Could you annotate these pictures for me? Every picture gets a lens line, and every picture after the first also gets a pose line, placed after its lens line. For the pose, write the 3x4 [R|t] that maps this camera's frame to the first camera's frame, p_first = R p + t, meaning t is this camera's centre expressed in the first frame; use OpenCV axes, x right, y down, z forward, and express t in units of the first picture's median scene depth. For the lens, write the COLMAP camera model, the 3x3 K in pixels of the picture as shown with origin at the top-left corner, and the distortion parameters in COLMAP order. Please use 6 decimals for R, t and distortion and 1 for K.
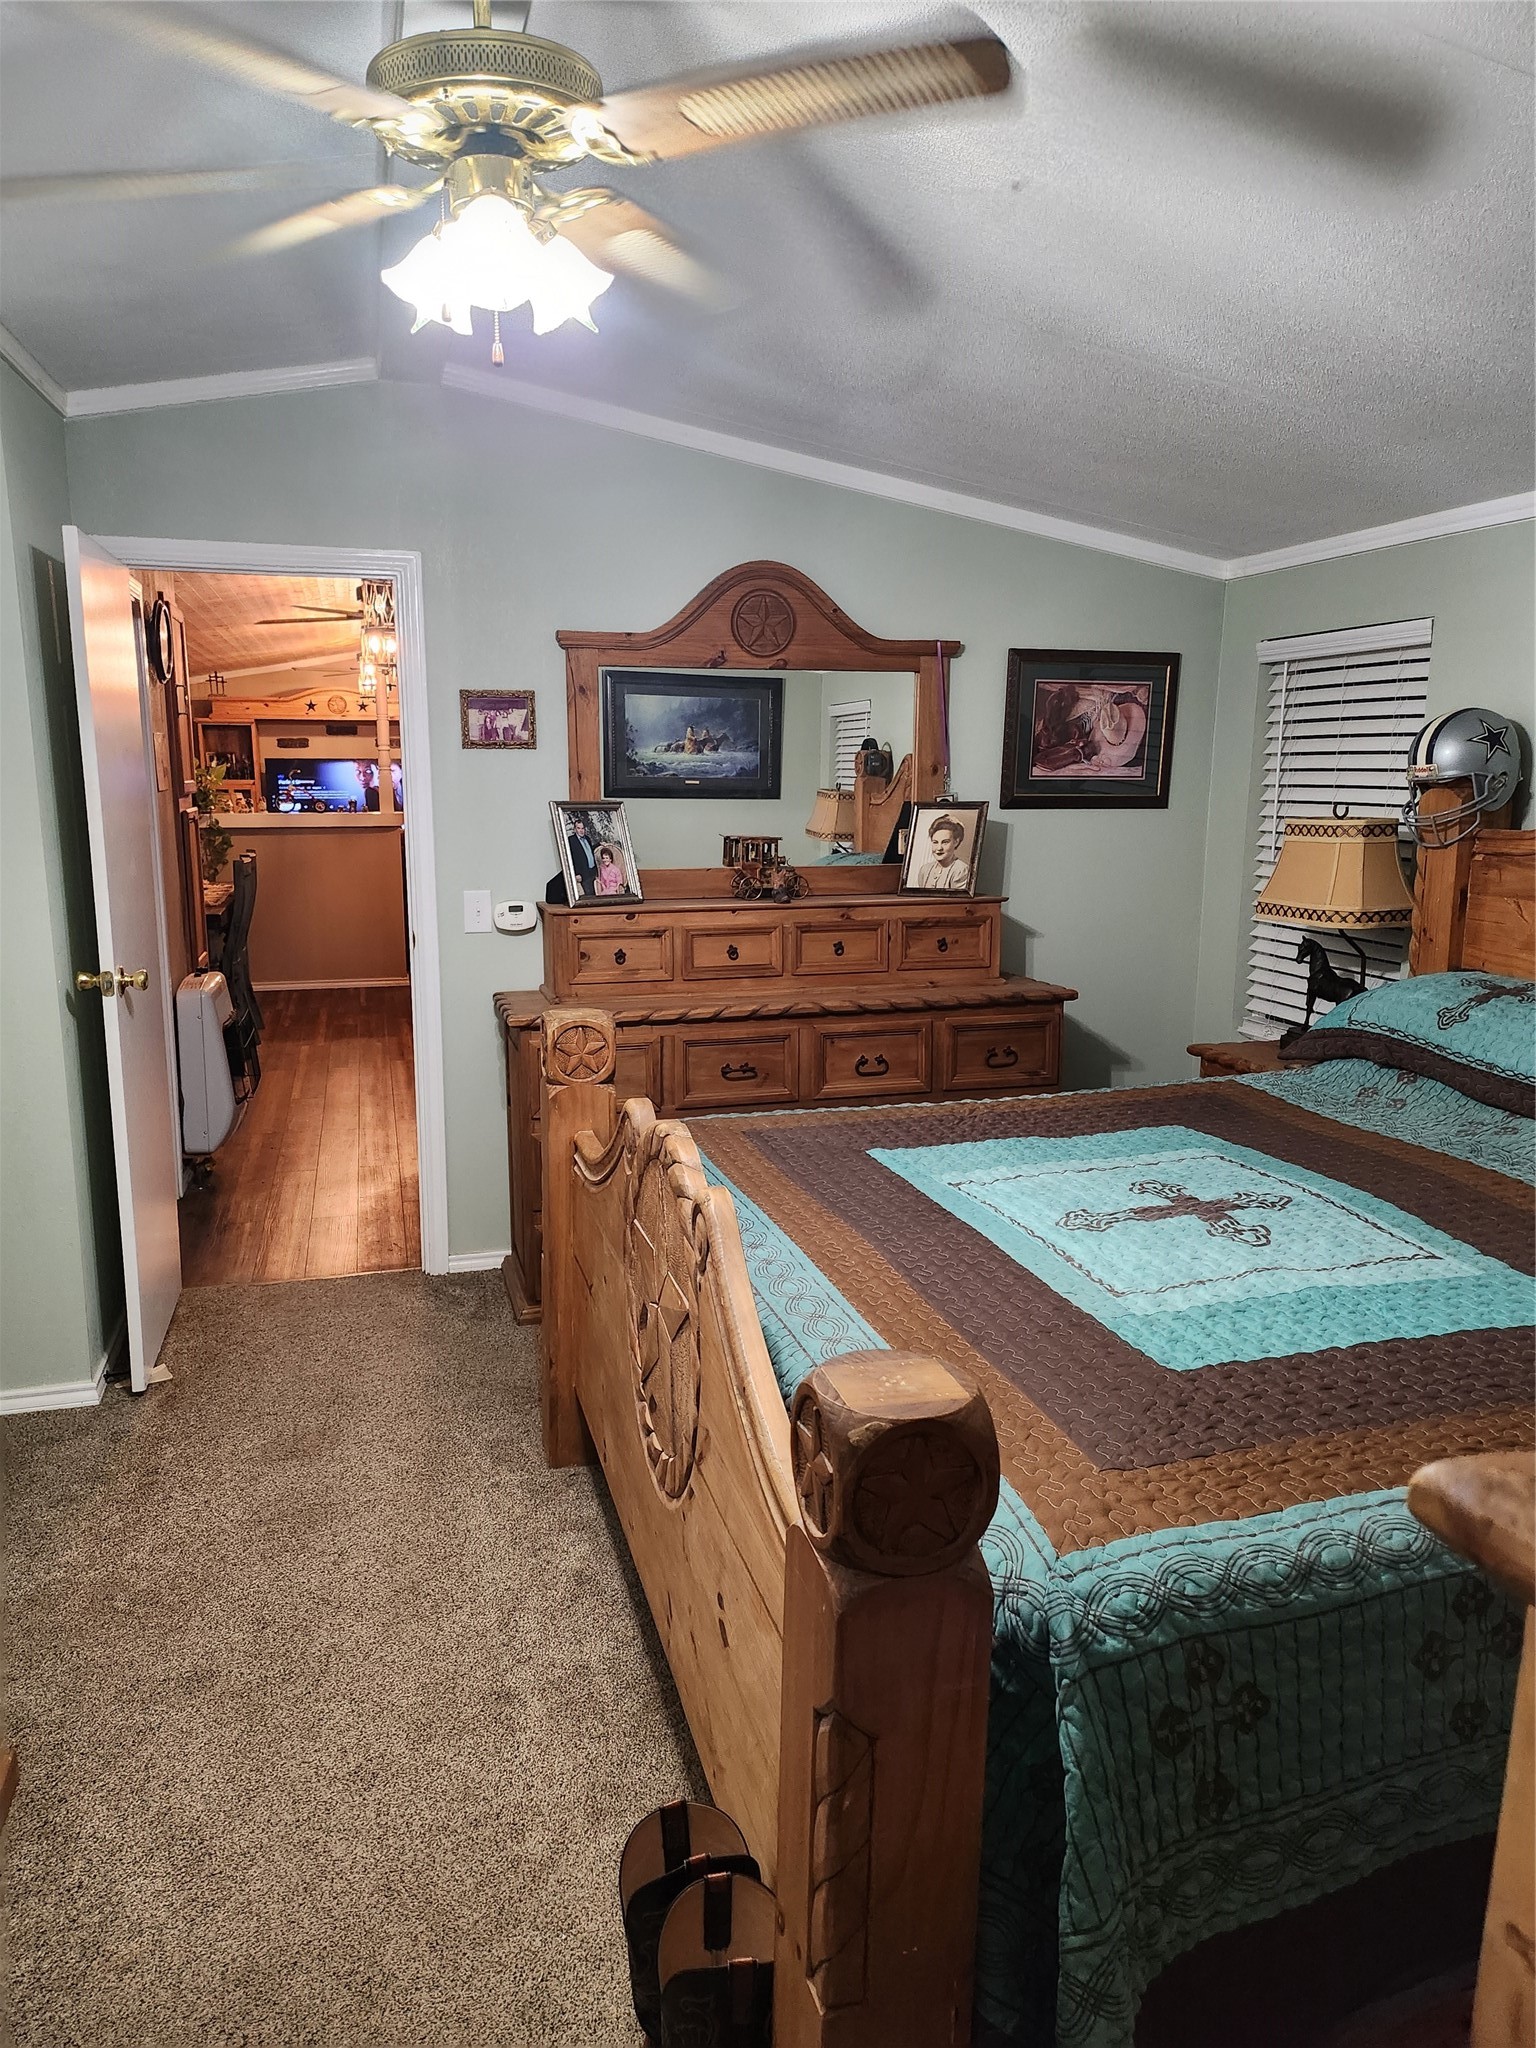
lens RADIAL K [[1434.8, 0, 765.8], [0, 1434.8, 1028.8], [0, 0, 1]] dist [0.053287, -0.000928]
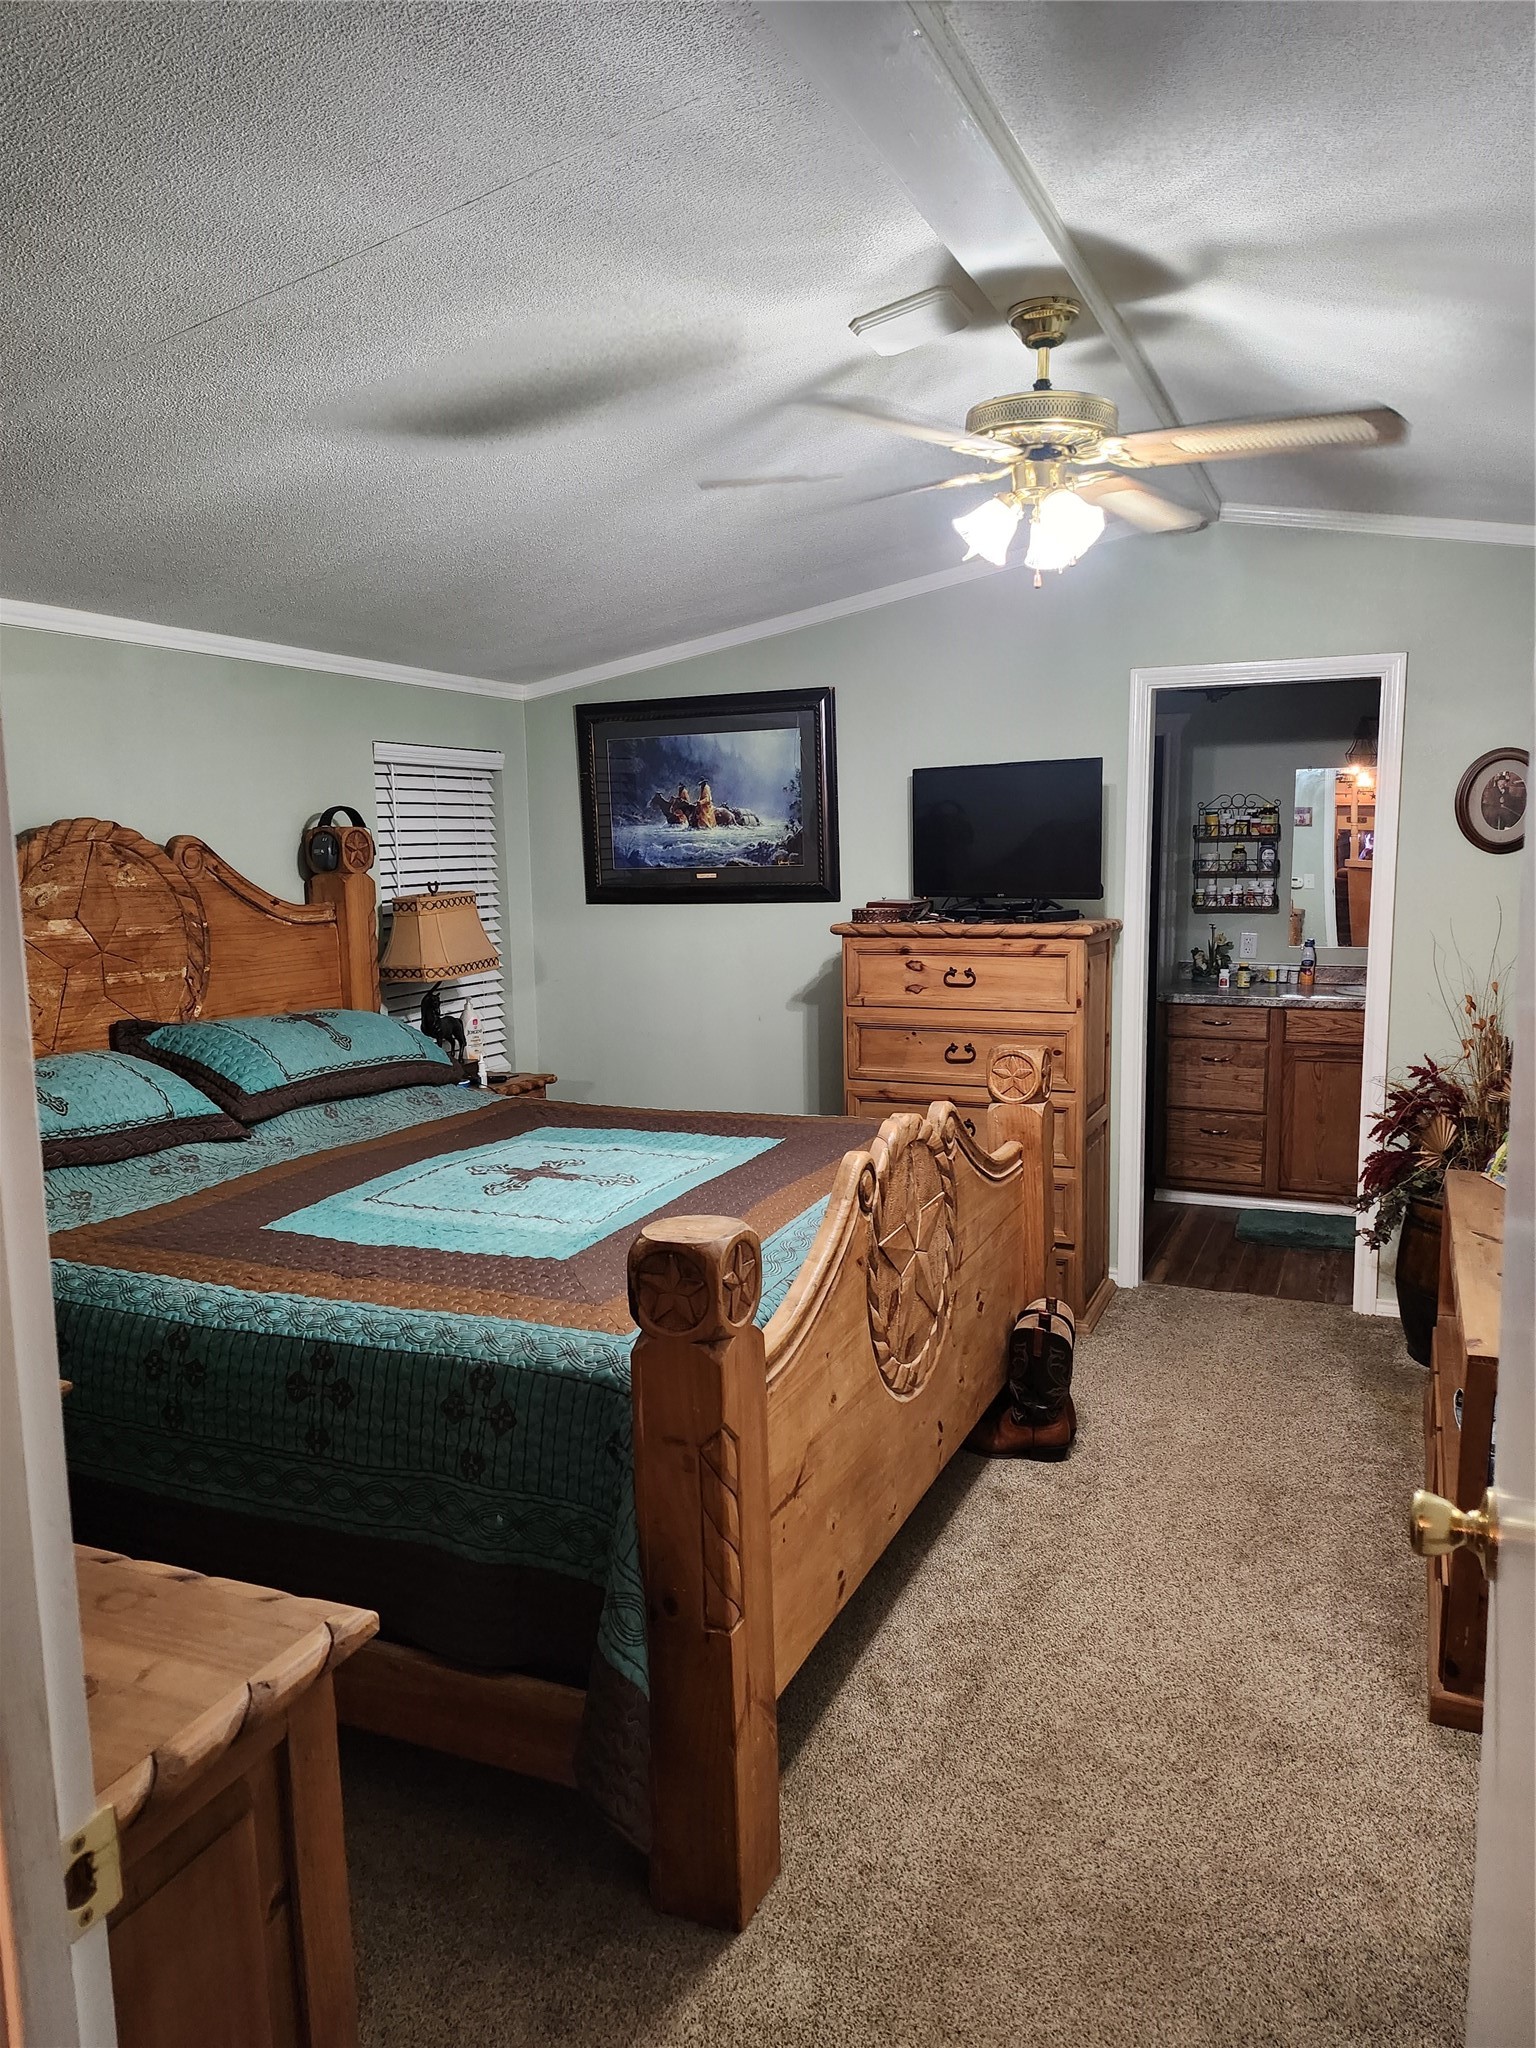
lens RADIAL K [[1434.8, 0, 768.1], [0, 1434.8, 1027.2], [0, 0, 1]] dist [0.053287, -0.000928]
pose [[-0.774765, -0.082247, 0.626877, -0.735326], [0.122803, 0.953044, 0.276815, -0.367731], [-0.620209, 0.291449, -0.728285, 1.844457]]
